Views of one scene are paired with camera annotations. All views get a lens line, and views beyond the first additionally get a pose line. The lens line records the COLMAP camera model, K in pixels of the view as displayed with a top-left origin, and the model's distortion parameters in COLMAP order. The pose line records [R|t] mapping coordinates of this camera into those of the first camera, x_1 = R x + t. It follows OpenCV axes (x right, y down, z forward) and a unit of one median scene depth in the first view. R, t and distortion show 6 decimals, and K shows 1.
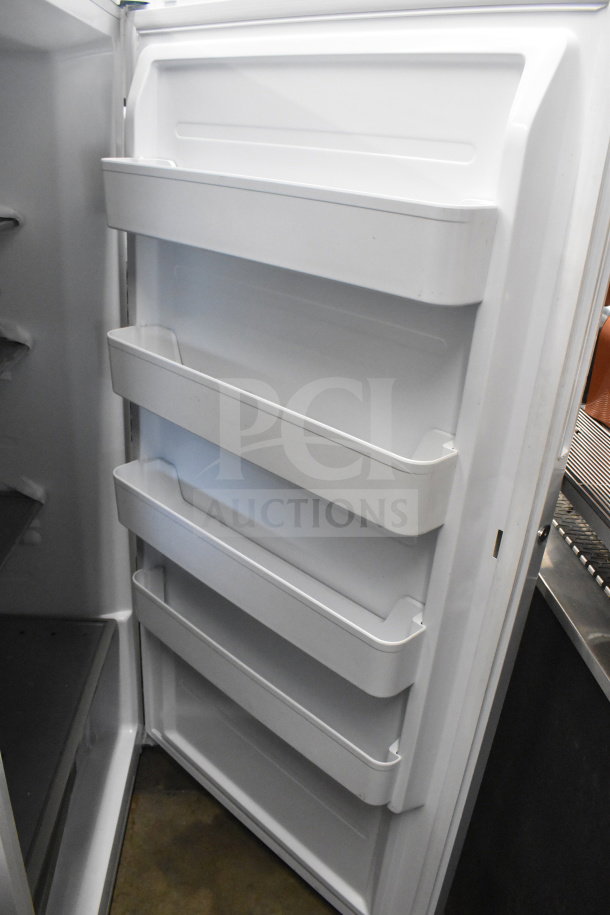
lens RADIAL K [[712.9, 0, 305.0], [0, 712.9, 457.5], [0, 0, 1]] dist [-0.083845, -0.002017]
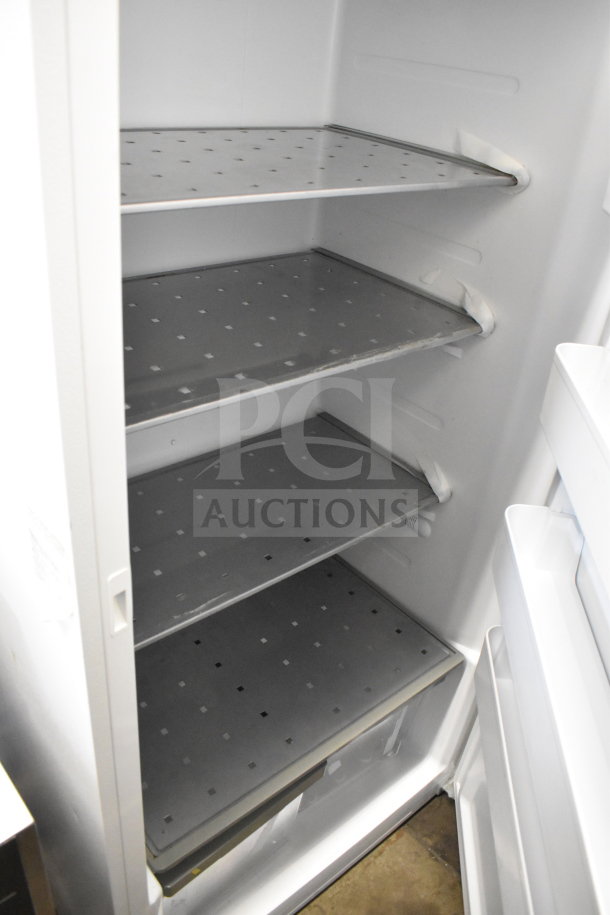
lens RADIAL K [[712.9, 0, 305.0], [0, 712.9, 457.5], [0, 0, 1]] dist [-0.083845, -0.002017]
pose [[0.622098, 0.413813, -0.664645, 0.085100], [-0.380905, 0.901637, 0.204845, -0.095438], [0.684036, 0.125733, 0.718530, 0.227461]]
